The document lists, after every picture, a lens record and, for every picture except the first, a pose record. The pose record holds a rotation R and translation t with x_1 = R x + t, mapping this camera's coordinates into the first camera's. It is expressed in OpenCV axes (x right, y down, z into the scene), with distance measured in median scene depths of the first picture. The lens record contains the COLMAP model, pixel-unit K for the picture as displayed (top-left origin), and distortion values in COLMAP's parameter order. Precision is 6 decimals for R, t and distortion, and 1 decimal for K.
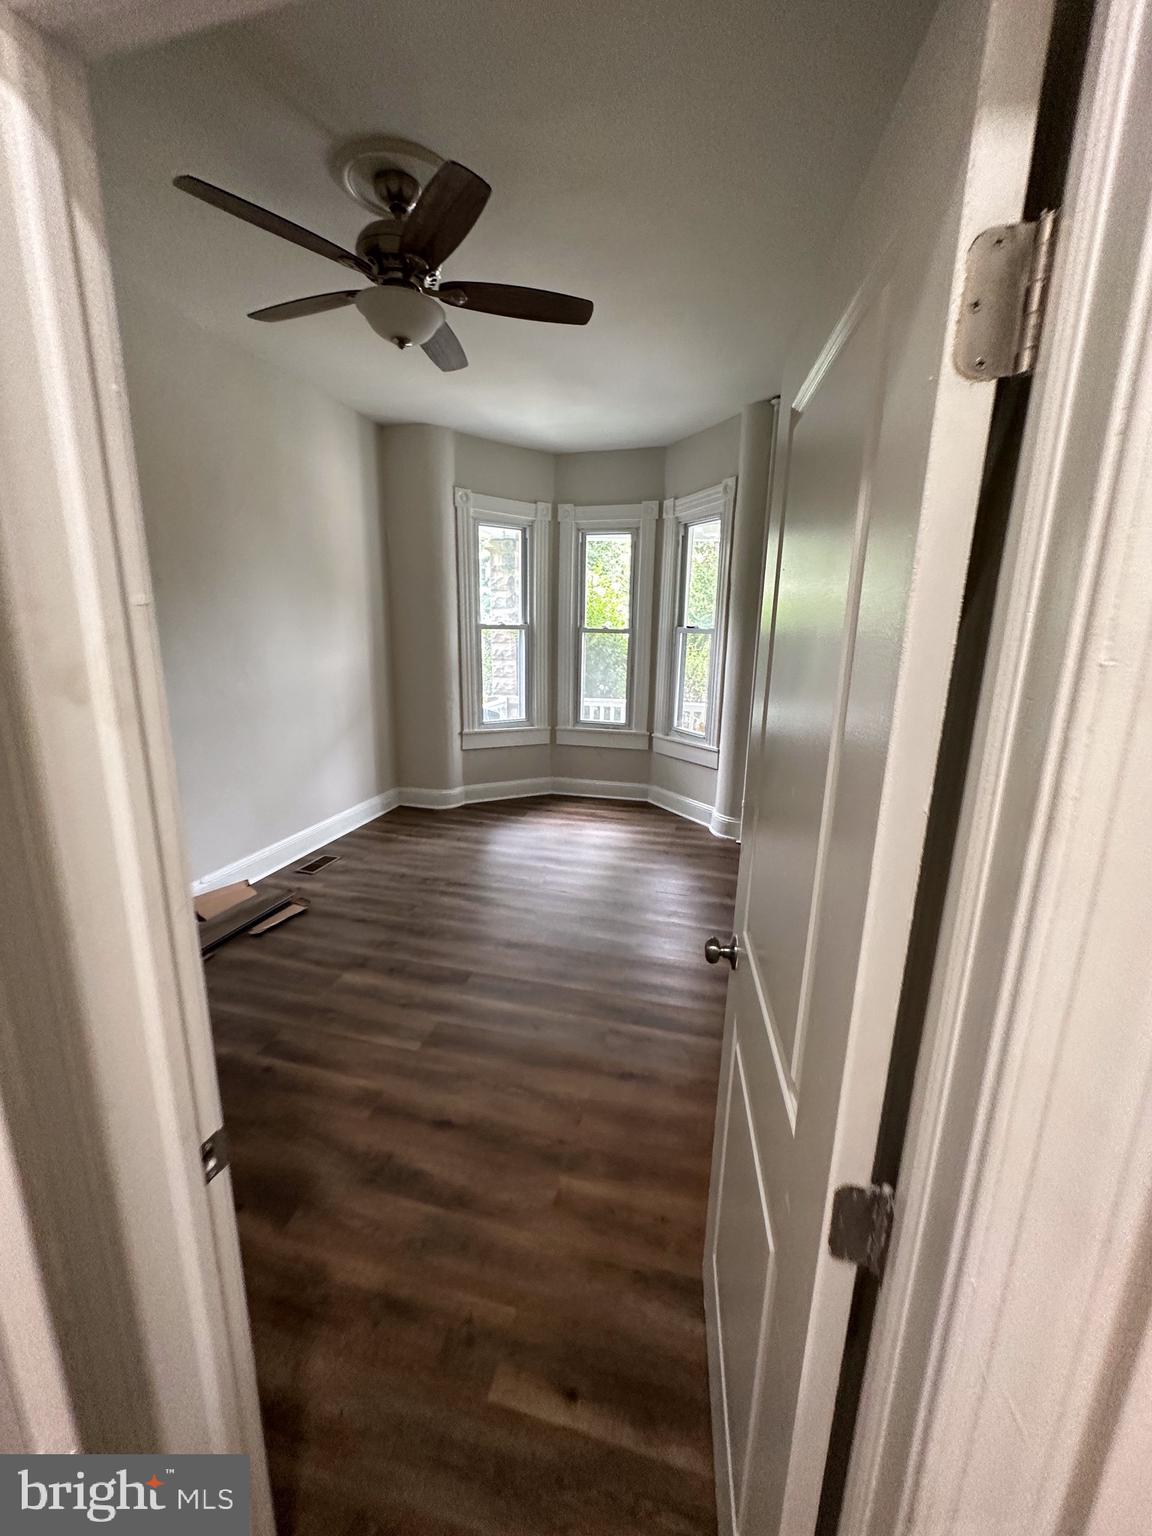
lens RADIAL K [[612.4, 0, 574.8], [0, 612.4, 766.9], [0, 0, 1]] dist [-0.001723, 0.000492]
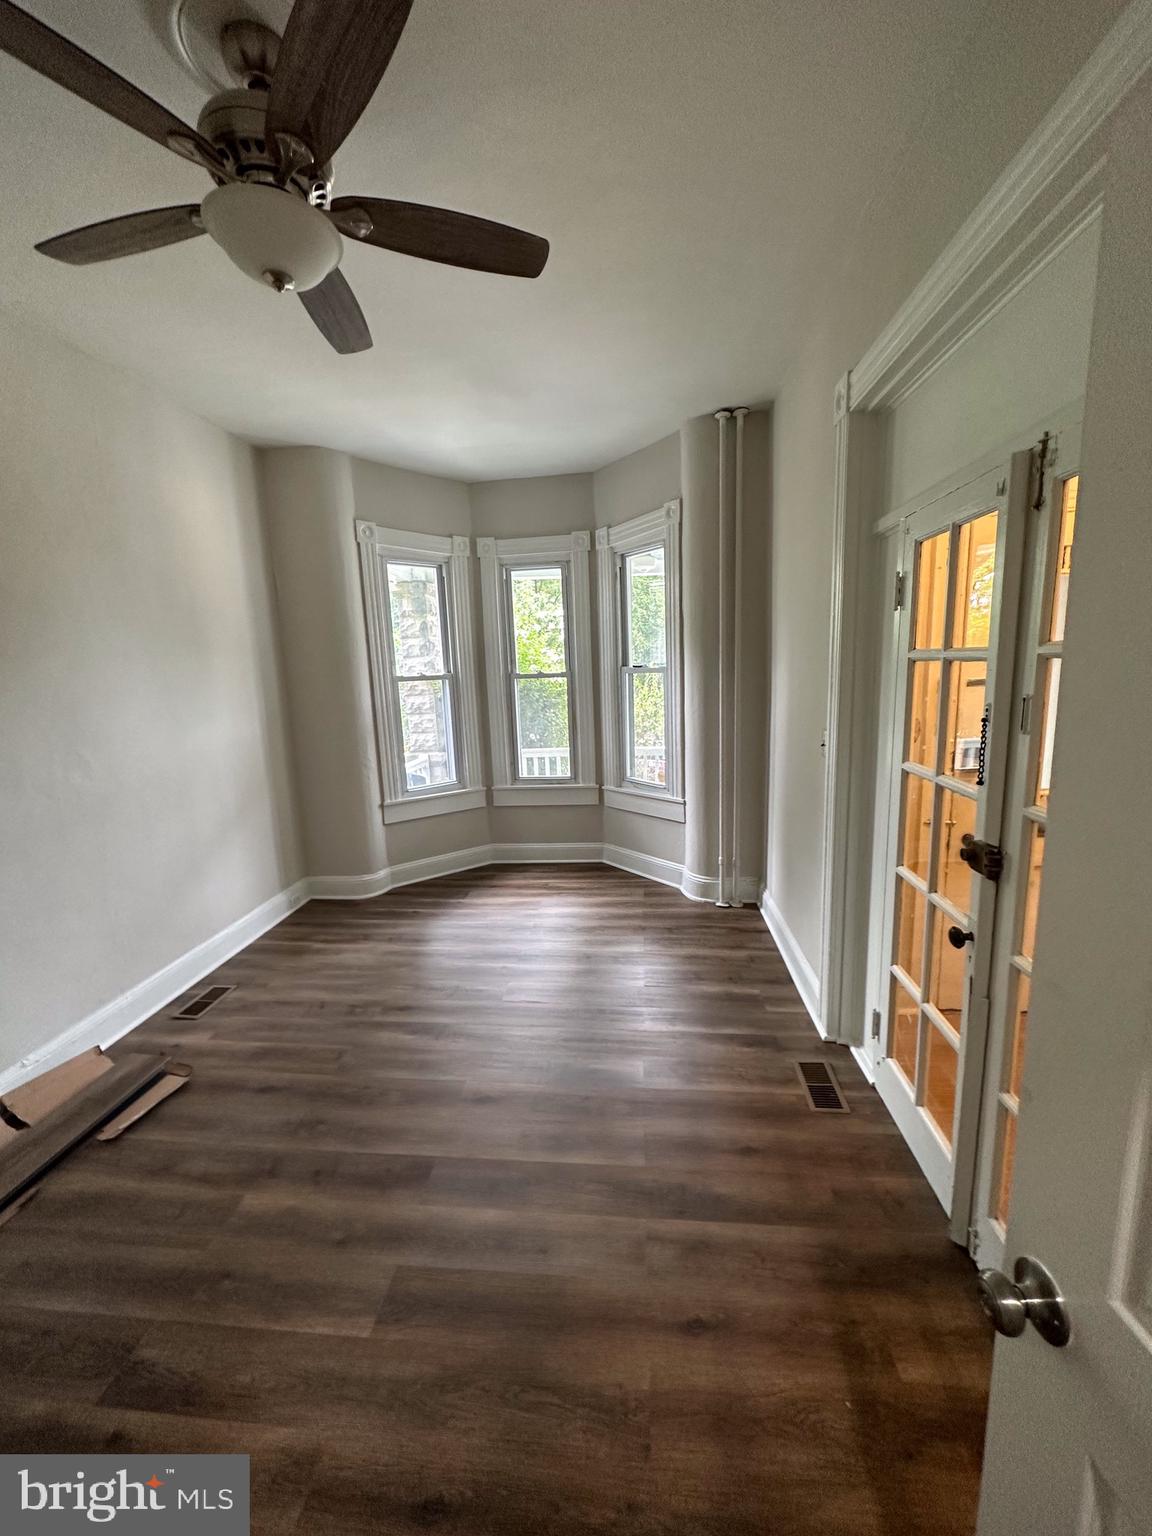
lens RADIAL K [[612.4, 0, 574.8], [0, 612.4, 766.9], [0, 0, 1]] dist [-0.001723, 0.000492]
pose [[0.986815, -0.078994, 0.141269, -0.041545], [0.088166, 0.994304, -0.059878, -0.036536], [-0.135734, 0.071544, 0.988159, 0.138301]]
